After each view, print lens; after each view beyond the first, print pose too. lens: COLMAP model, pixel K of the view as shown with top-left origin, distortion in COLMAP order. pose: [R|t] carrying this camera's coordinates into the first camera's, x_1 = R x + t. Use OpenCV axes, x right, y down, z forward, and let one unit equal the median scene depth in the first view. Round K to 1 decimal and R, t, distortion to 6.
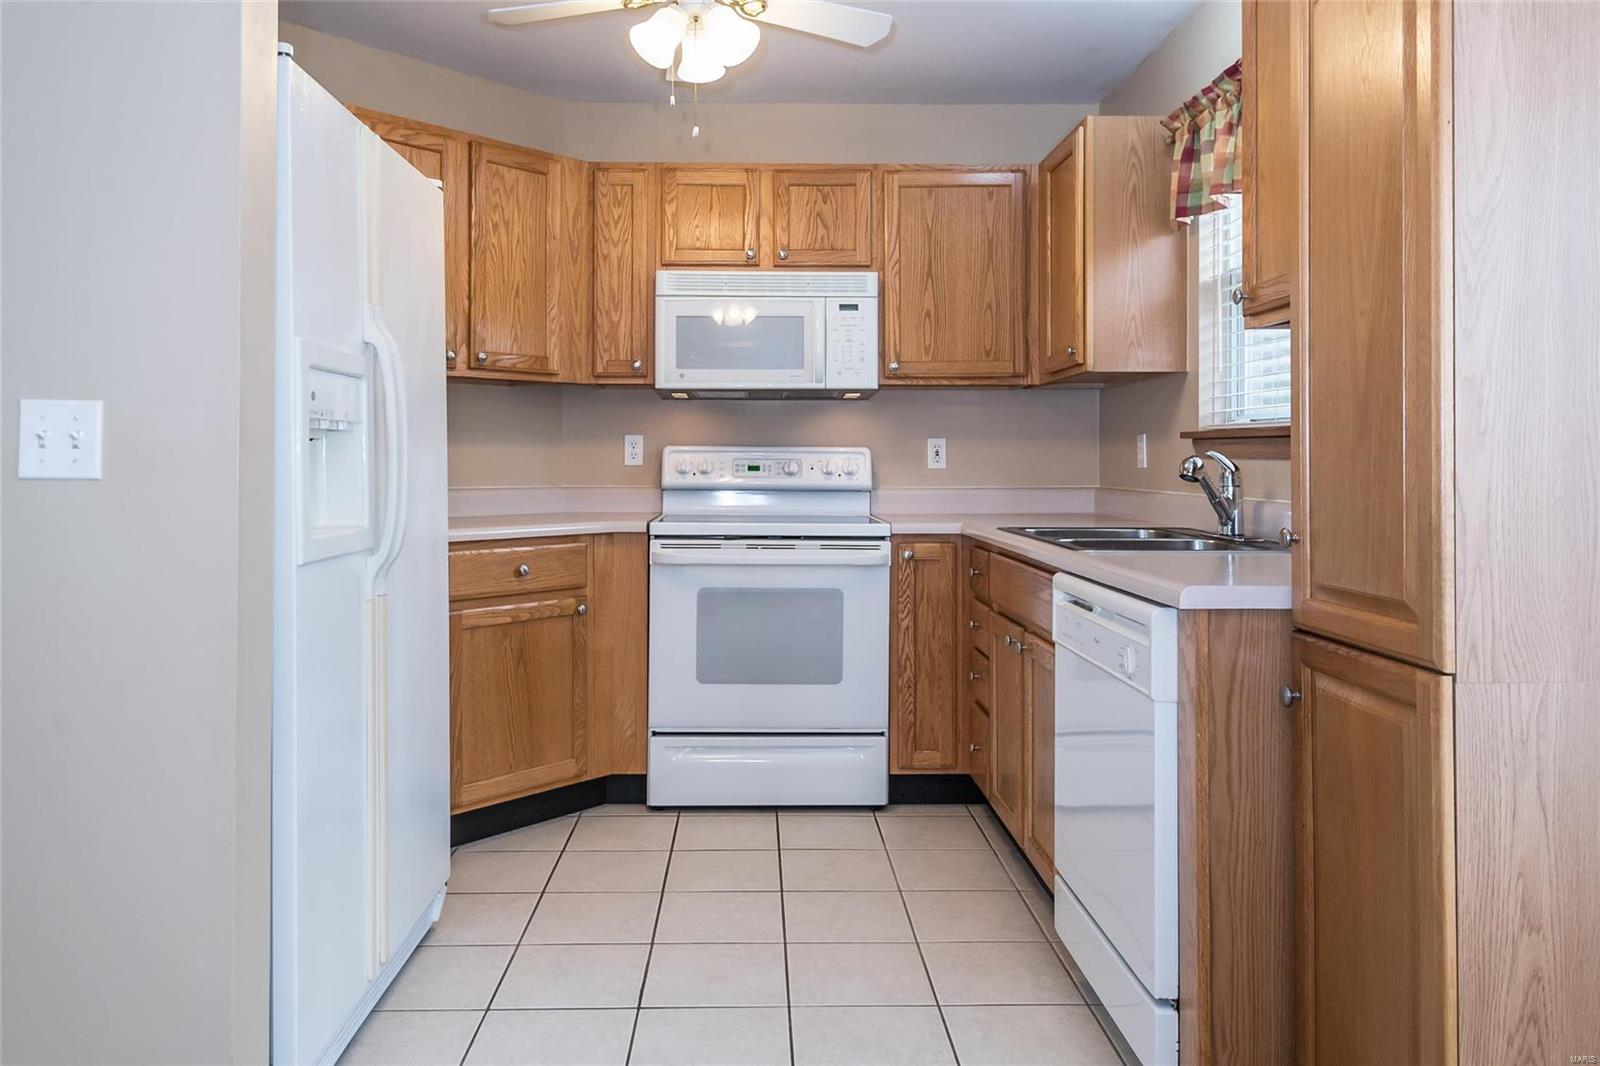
lens RADIAL K [[1131.7, 0, 781.0], [0, 1131.7, 460.1], [0, 0, 1]] dist [0.019770, -0.000401]
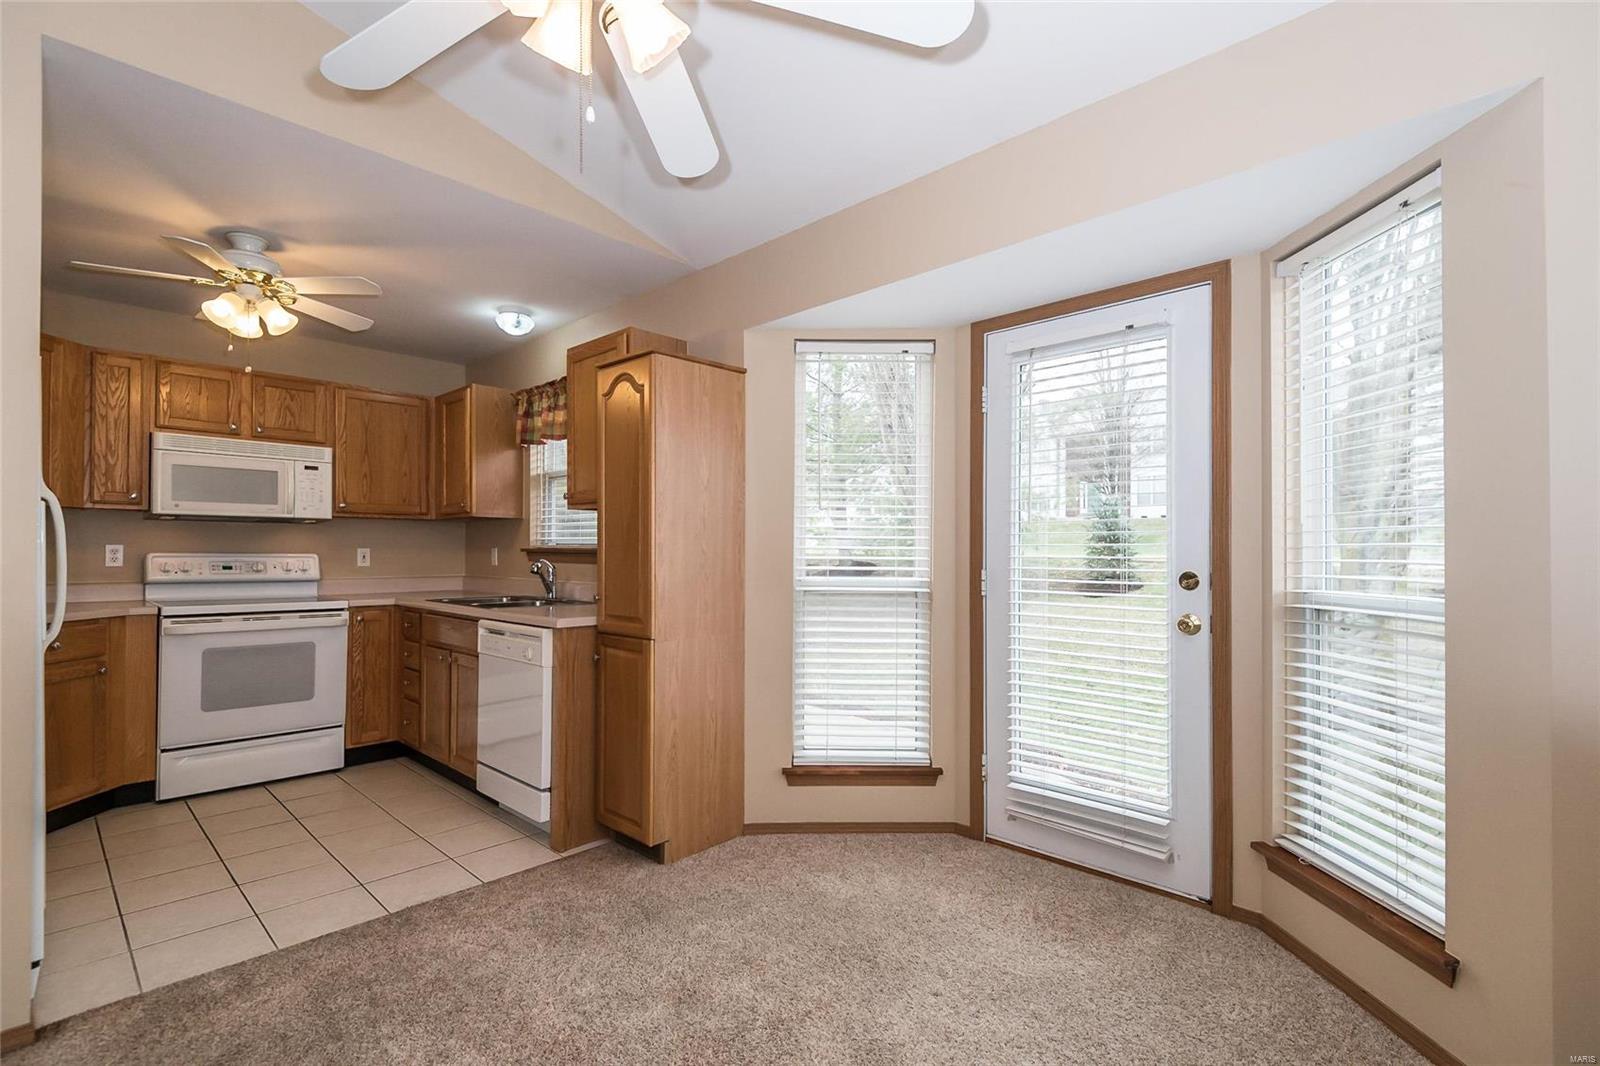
lens RADIAL K [[747.0, 0, 798.8], [0, 747.0, 546.3], [0, 0, 1]] dist [-0.001086, -0.000419]
pose [[0.712880, 0.006349, 0.701258, -0.204162], [-0.002716, 0.999977, -0.006292, -0.019431], [-0.701281, 0.002581, 0.712880, -0.265625]]
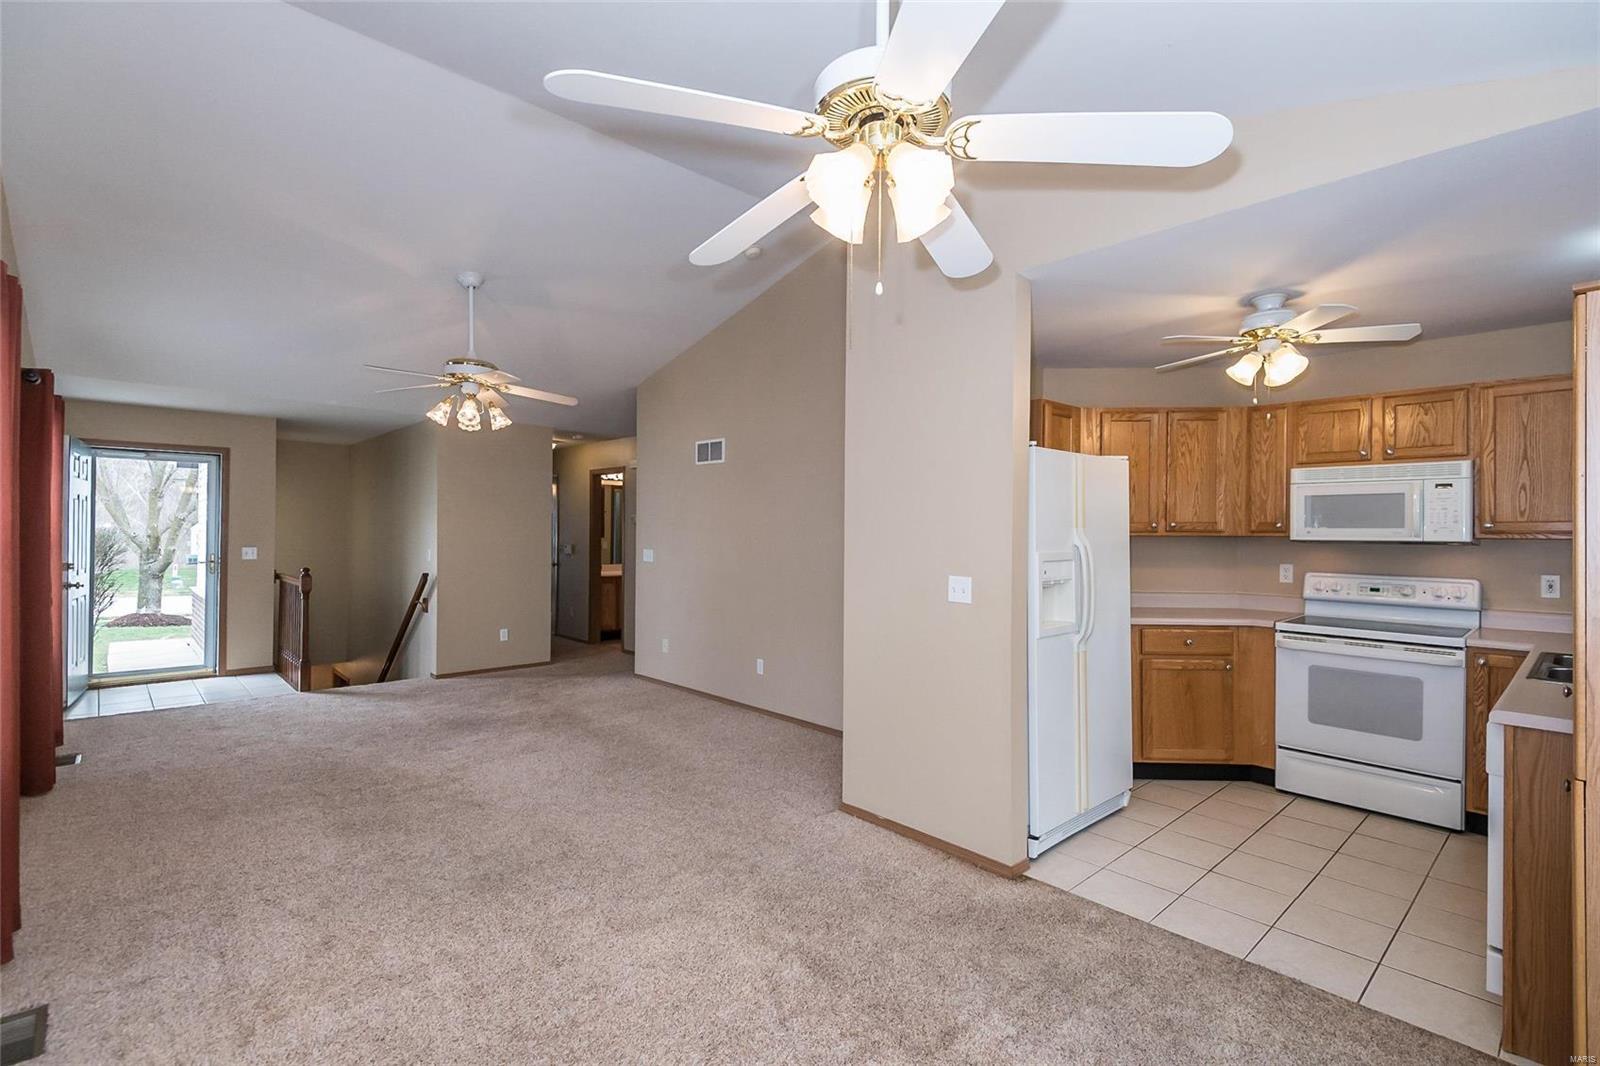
lens RADIAL K [[730.2, 0, 800.0], [0, 730.2, 533.0], [0, 0, 1]] dist [0.034181, -0.016040]
pose [[0.656561, 0.001073, -0.754272, 0.252513], [-0.002919, 0.999995, -0.001118, -0.075473], [0.754267, 0.002936, 0.656561, -0.270487]]
